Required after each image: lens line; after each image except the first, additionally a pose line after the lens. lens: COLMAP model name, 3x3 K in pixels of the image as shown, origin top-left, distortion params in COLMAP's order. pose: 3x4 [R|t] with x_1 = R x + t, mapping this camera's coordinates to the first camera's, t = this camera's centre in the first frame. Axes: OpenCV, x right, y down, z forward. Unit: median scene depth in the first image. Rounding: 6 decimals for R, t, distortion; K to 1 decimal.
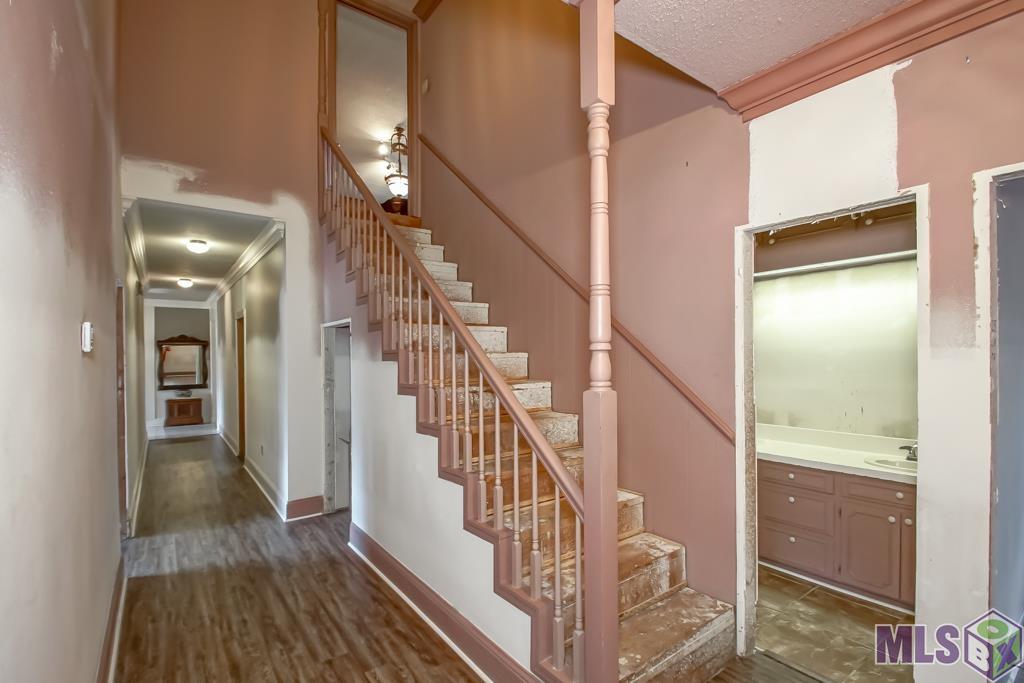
lens RADIAL K [[470.7, 0, 512.2], [0, 470.7, 350.0], [0, 0, 1]] dist [0.000129, 0.000011]
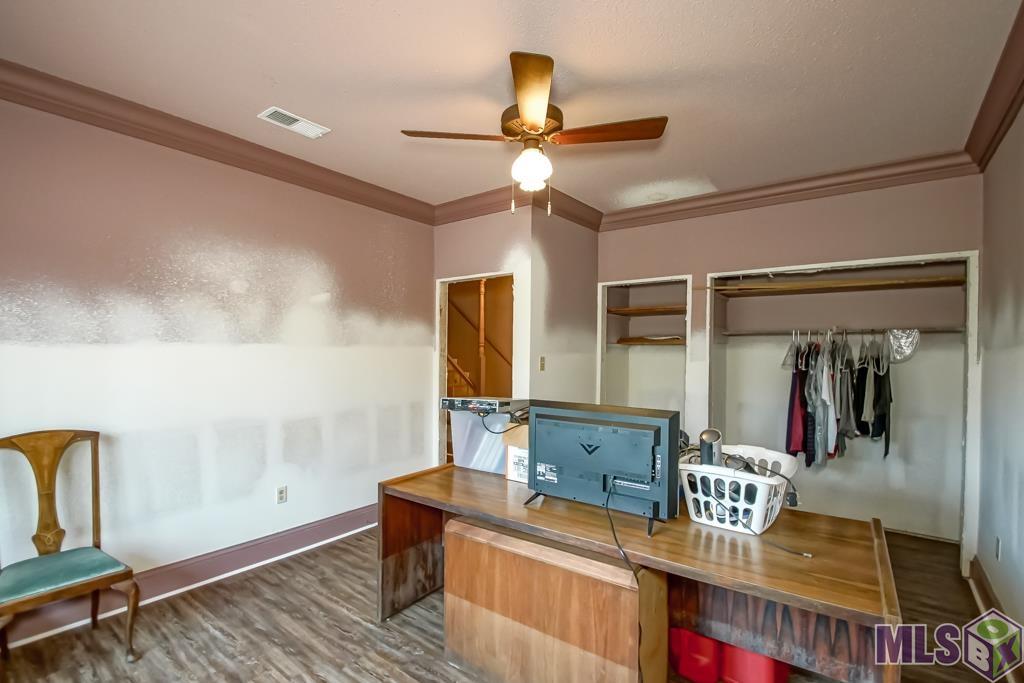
lens RADIAL K [[470.7, 0, 512.7], [0, 470.7, 344.0], [0, 0, 1]] dist [0.000129, 0.000011]
pose [[0.962038, 0.013757, 0.272569, -0.555772], [-0.016883, 0.999816, 0.009128, -0.041042], [-0.272393, -0.013383, 0.962093, -2.488975]]
